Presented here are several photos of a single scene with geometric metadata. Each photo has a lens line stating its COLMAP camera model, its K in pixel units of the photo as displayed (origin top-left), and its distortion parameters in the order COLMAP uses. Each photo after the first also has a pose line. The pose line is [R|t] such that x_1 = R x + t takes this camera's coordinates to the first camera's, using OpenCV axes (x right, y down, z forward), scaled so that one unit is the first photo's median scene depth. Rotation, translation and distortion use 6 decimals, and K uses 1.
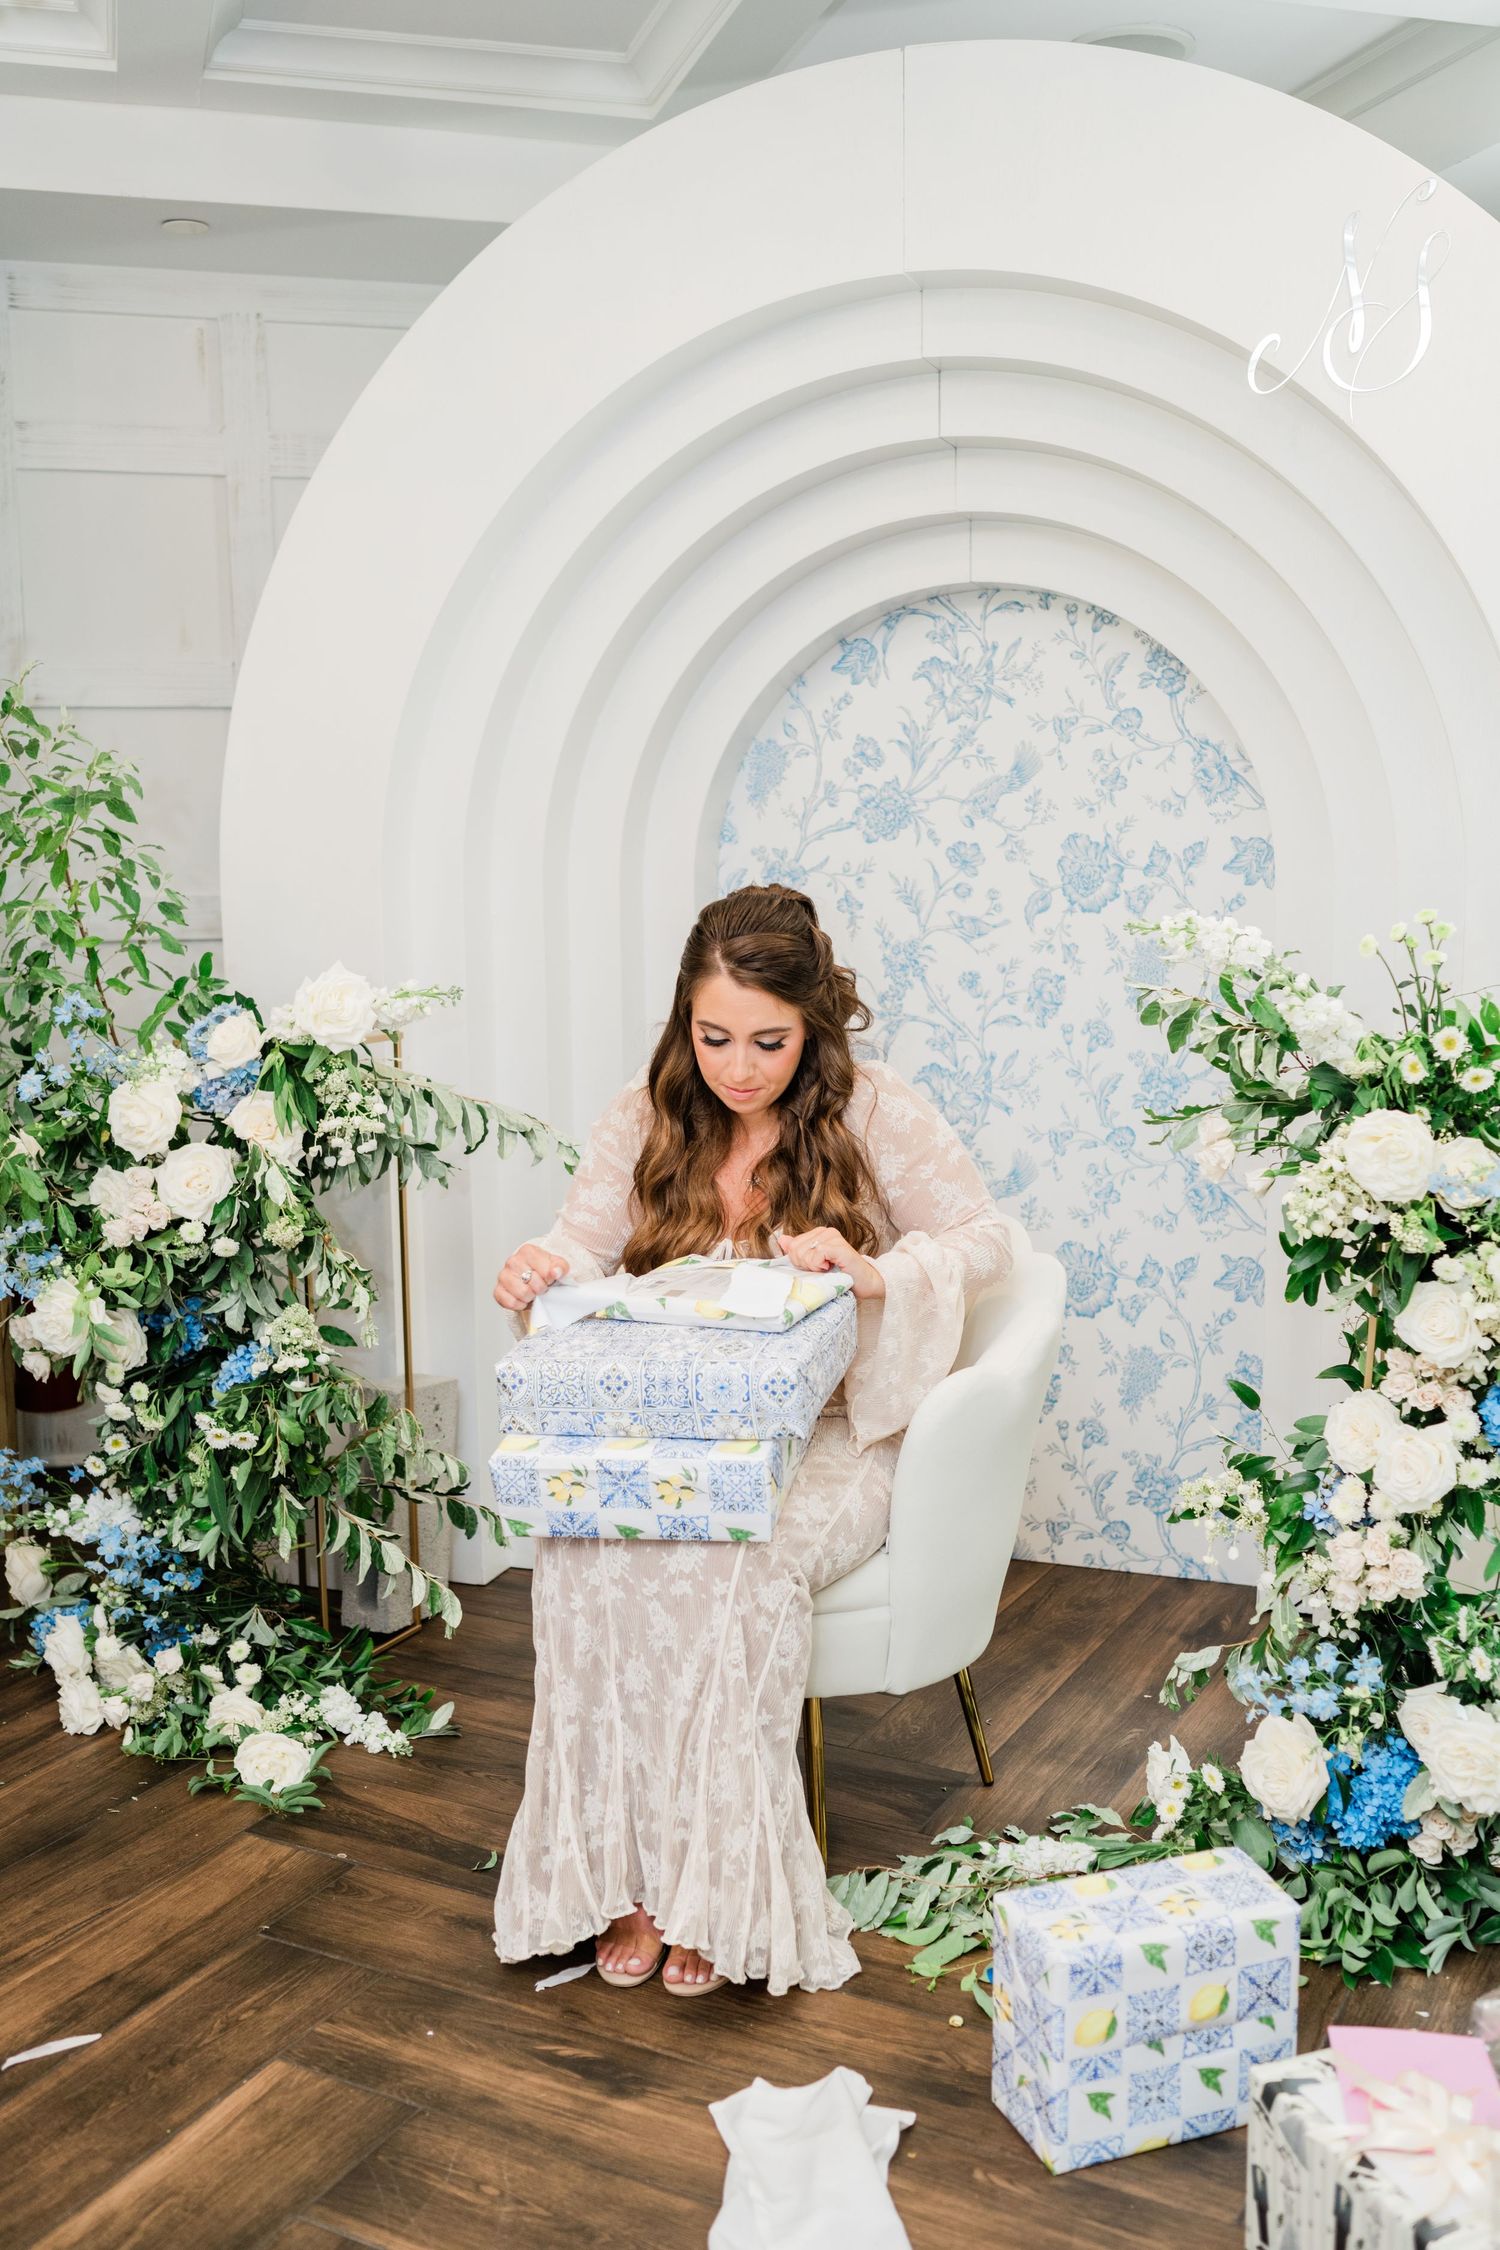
lens RADIAL K [[2092.5, 0, 750.0], [0, 2092.5, 1125.0], [0, 0, 1]] dist [-0.129990, 0.168419]
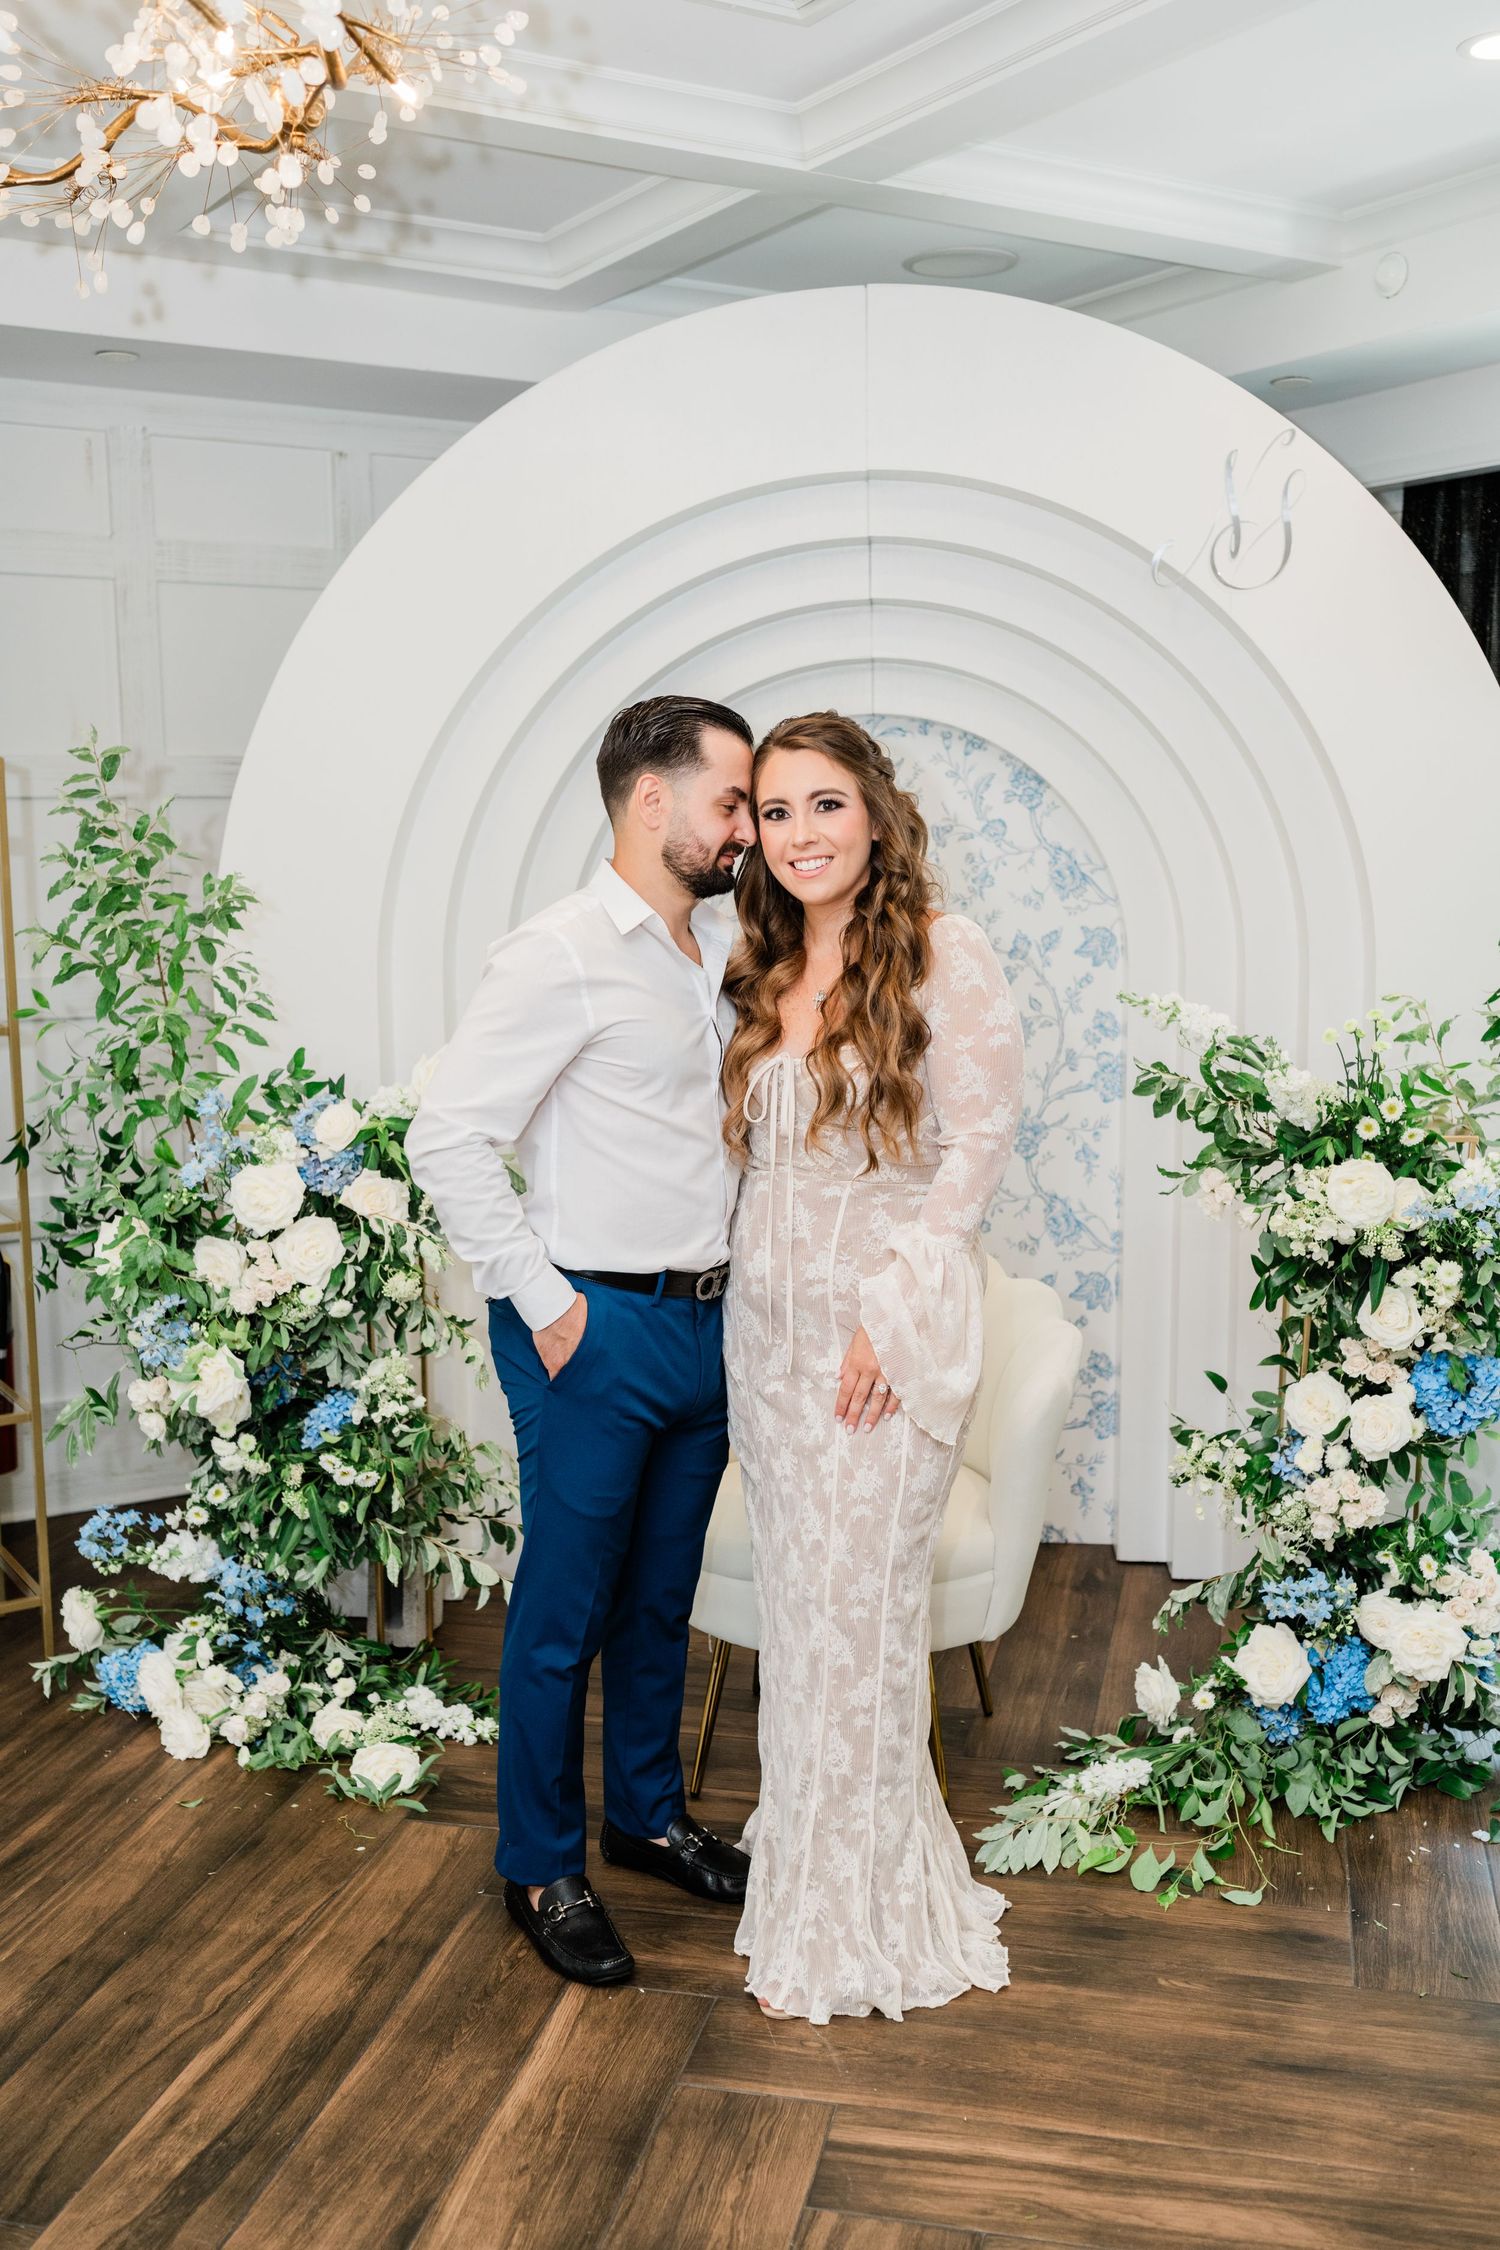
lens RADIAL K [[2092.5, 0, 750.0], [0, 2092.5, 1125.0], [0, 0, 1]] dist [-0.129990, 0.168419]
pose [[0.967481, -0.031094, 0.251027, -0.309451], [0.033122, 0.999444, -0.003858, -0.028841], [-0.250768, 0.012047, 0.967972, -0.150584]]
